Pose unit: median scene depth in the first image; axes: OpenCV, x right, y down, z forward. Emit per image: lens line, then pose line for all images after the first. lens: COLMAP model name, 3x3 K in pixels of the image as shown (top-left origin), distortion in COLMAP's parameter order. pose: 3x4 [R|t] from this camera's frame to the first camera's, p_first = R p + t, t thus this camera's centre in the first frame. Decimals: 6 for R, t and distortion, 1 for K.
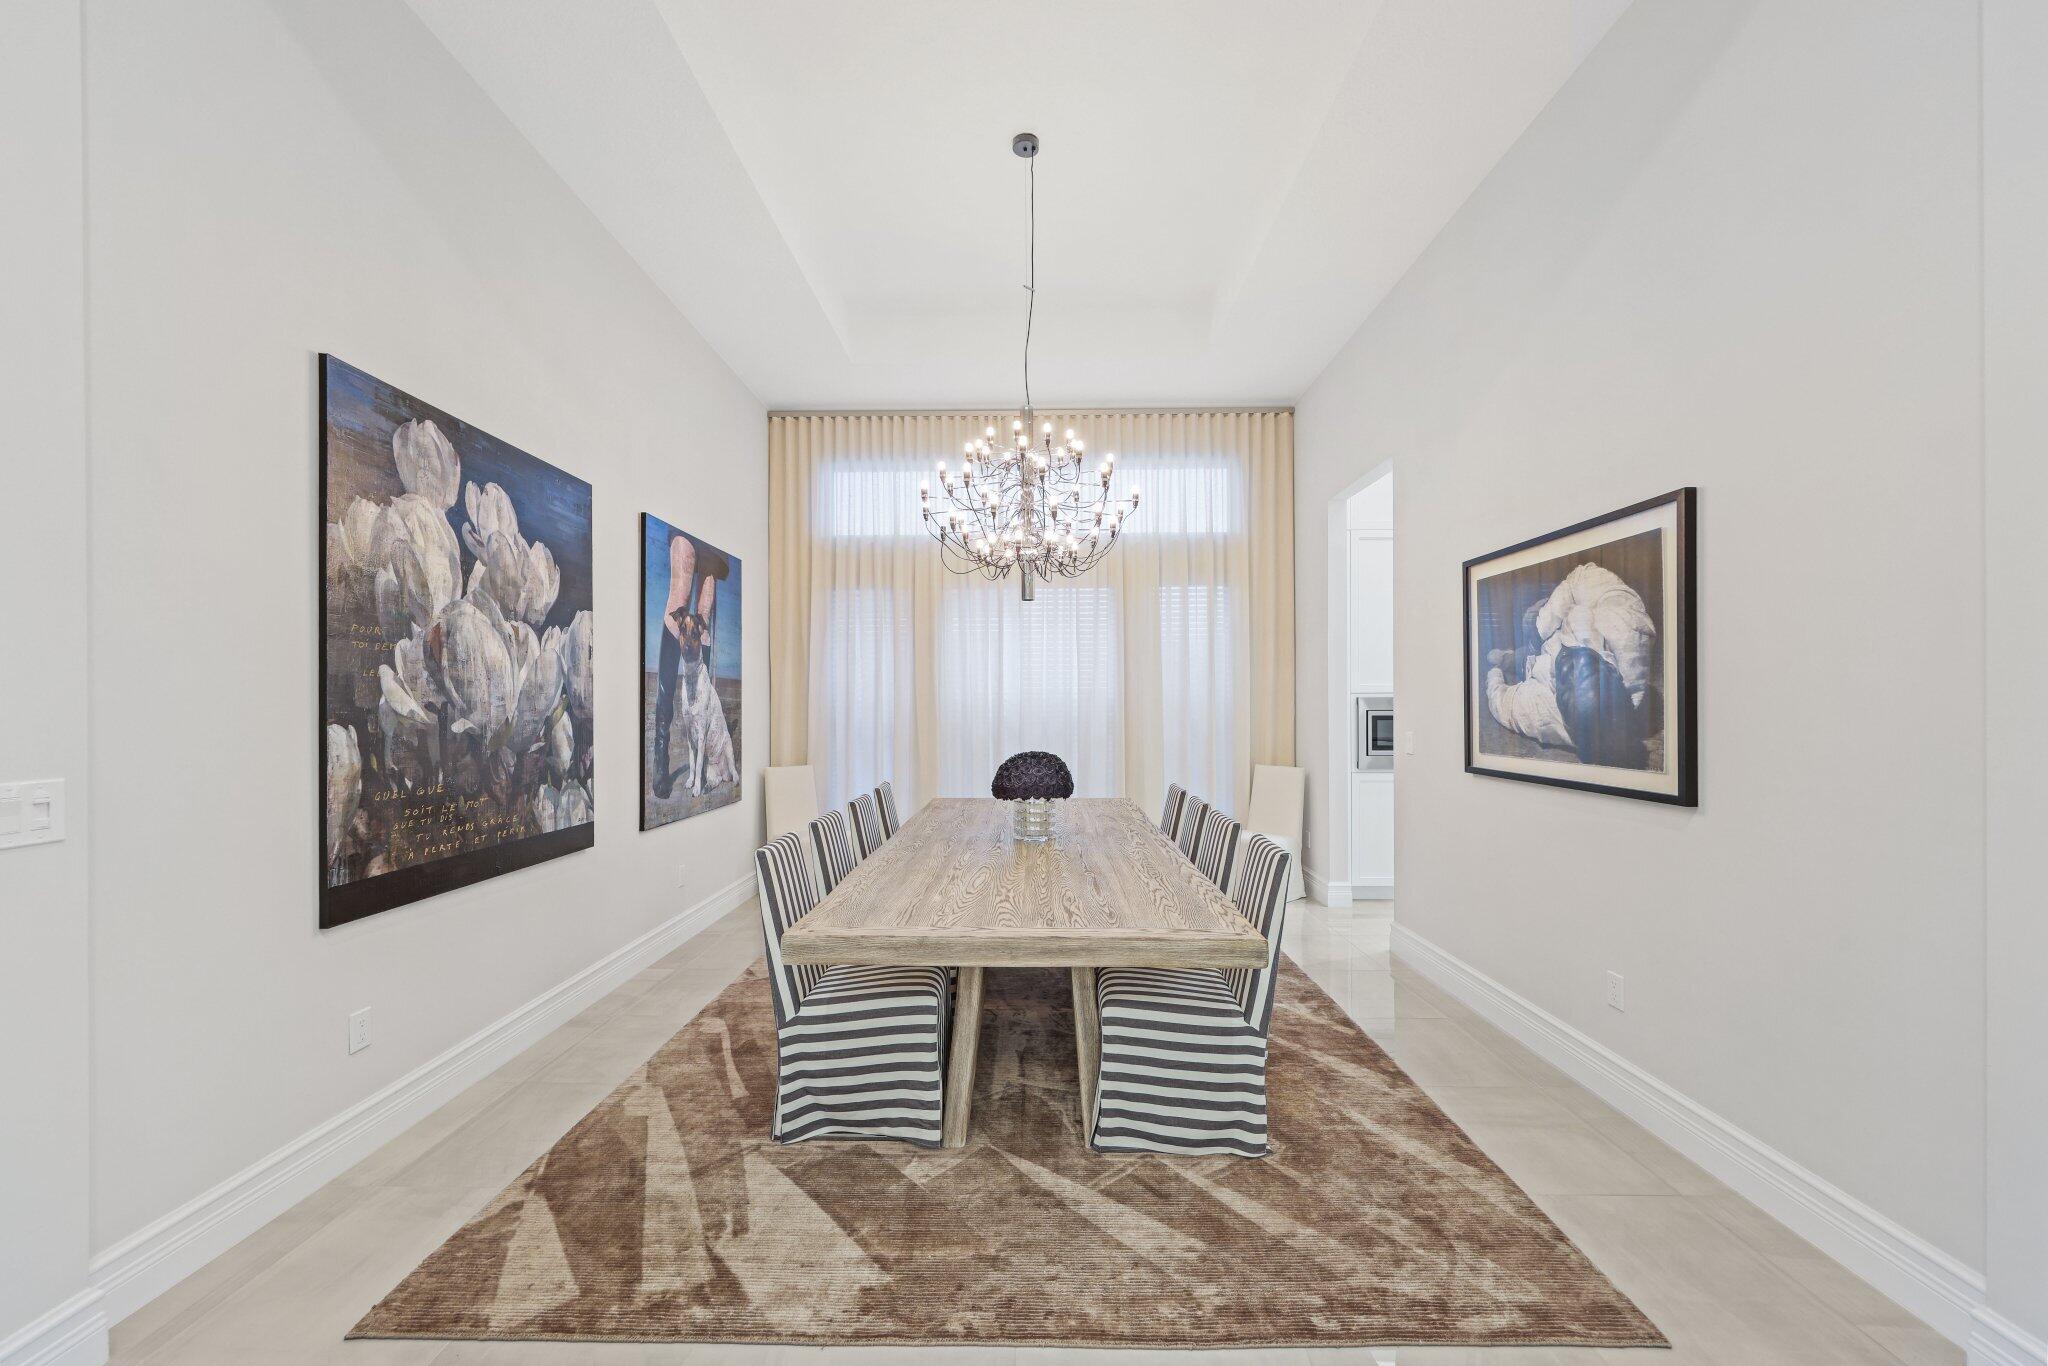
lens RADIAL K [[756.1, 0, 1033.7], [0, 756.1, 692.2], [0, 0, 1]] dist [0.000933, 0.000402]
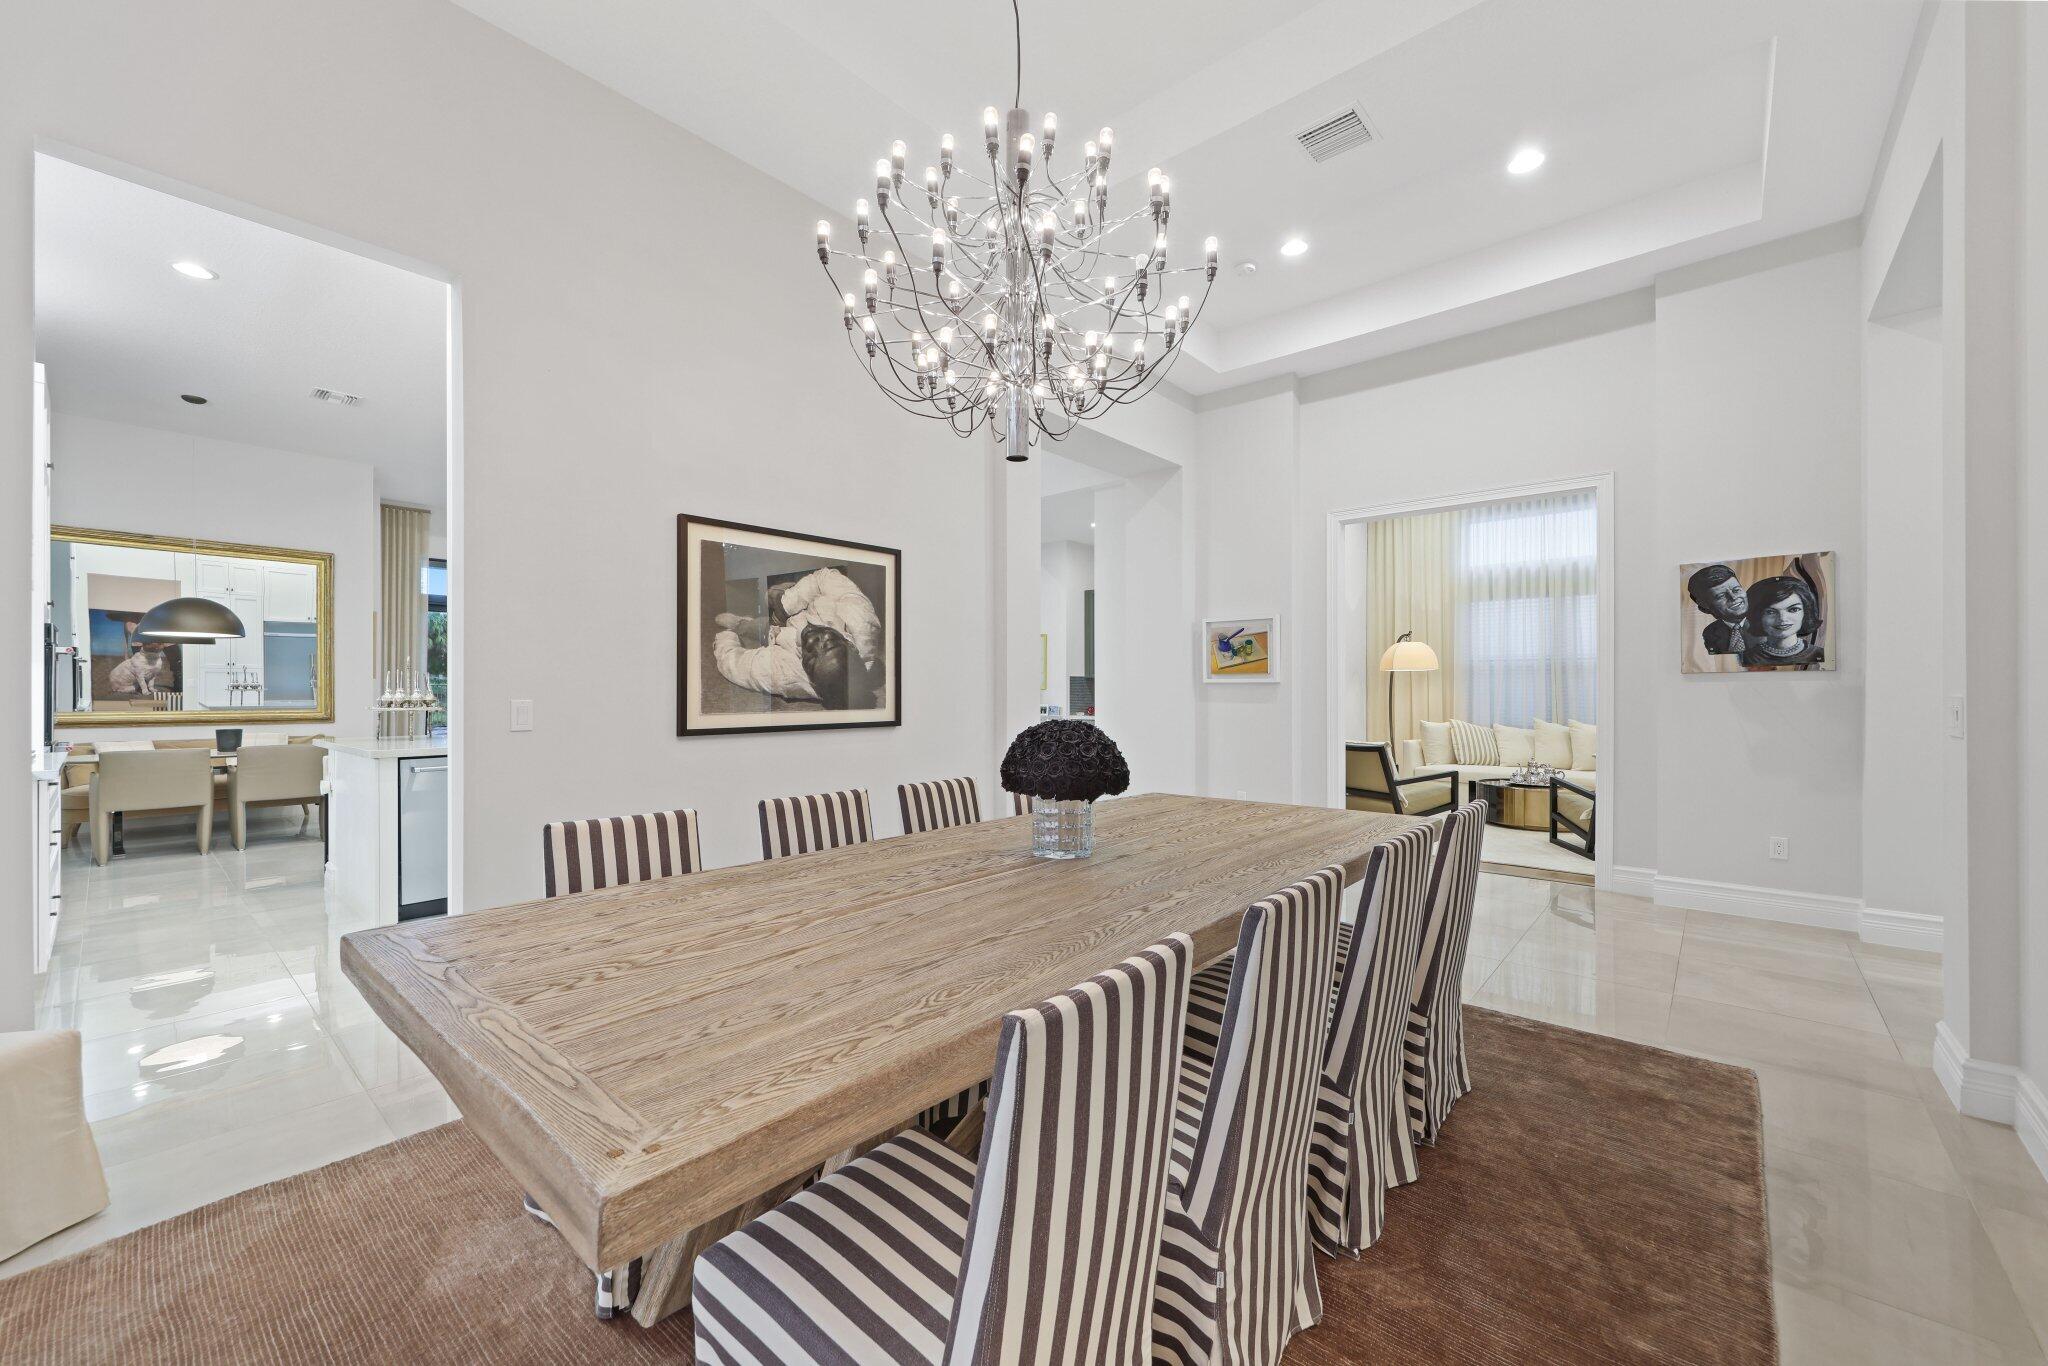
lens RADIAL K [[756.1, 0, 1033.7], [0, 756.1, 692.2], [0, 0, 1]] dist [0.000933, 0.000402]
pose [[-0.752413, 0.000349, 0.658691, -0.465086], [-0.006147, 0.999953, -0.007552, 0.067058], [-0.658663, -0.009731, -0.752376, 1.739997]]
